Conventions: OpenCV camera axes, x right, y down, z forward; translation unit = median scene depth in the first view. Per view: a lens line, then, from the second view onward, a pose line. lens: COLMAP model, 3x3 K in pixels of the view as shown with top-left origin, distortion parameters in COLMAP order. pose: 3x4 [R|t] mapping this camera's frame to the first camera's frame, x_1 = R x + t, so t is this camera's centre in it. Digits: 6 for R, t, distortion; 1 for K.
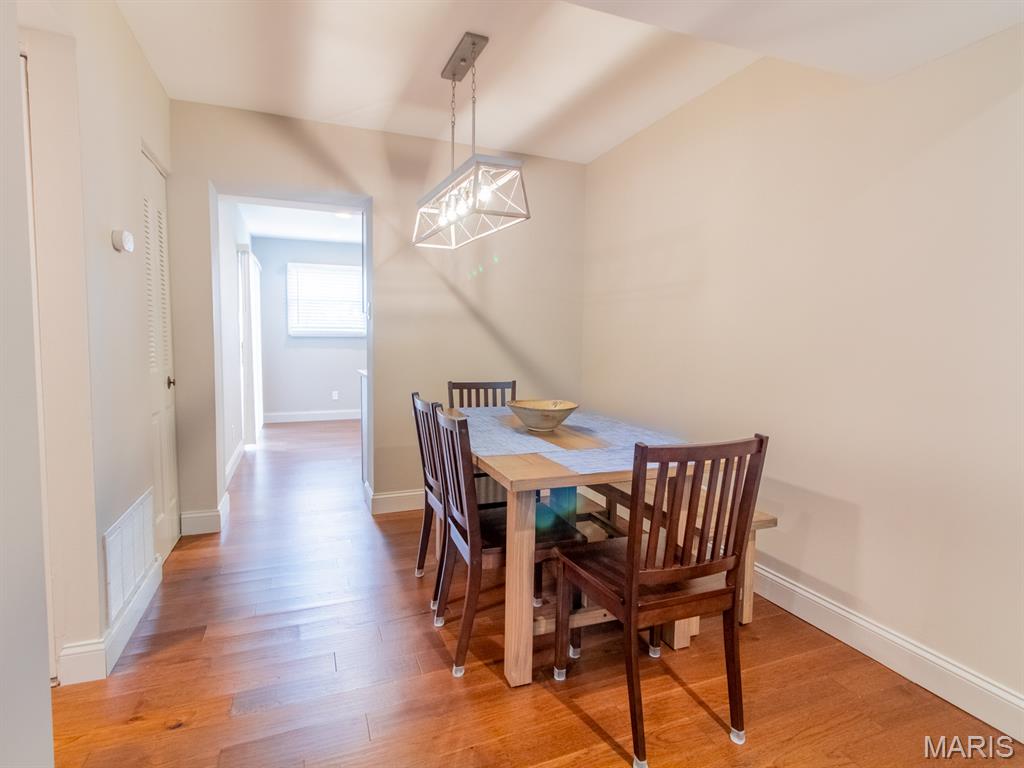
lens RADIAL K [[531.9, 0, 514.3], [0, 531.9, 373.8], [0, 0, 1]] dist [0.005200, 0.000874]
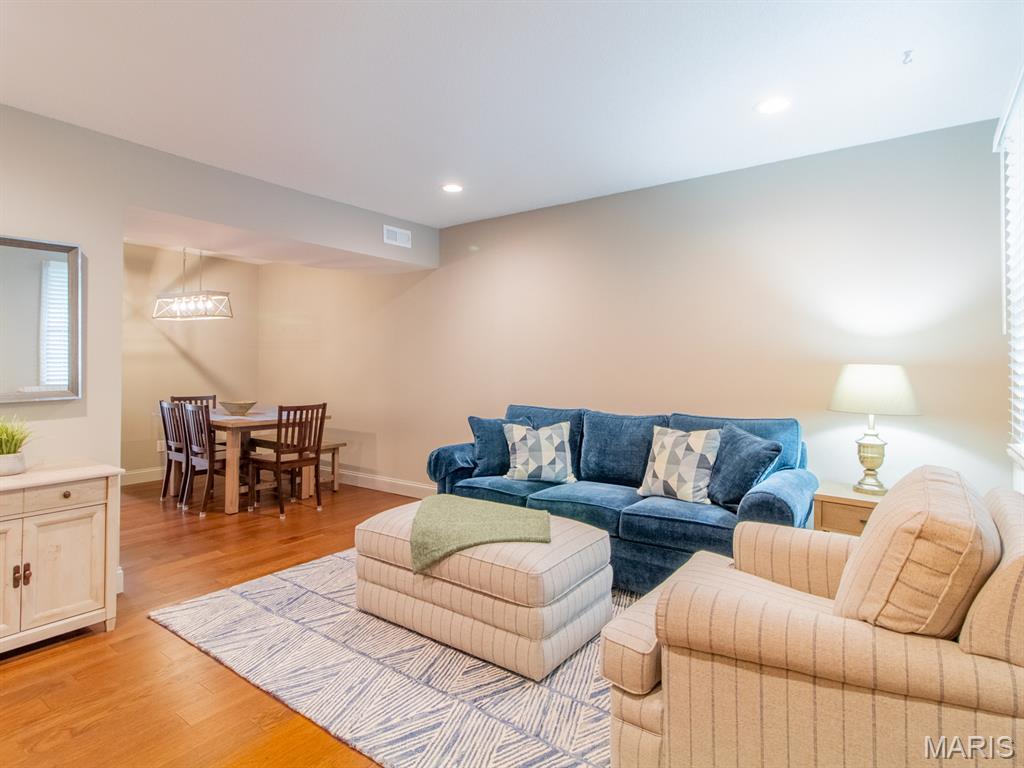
lens RADIAL K [[576.7, 0, 516.7], [0, 576.7, 369.4], [0, 0, 1]] dist [0.004475, 0.001149]
pose [[0.853005, -0.008164, 0.521838, -0.228845], [0.039971, 0.997963, -0.049724, 0.101261], [-0.520369, 0.063274, 0.851594, -1.754558]]
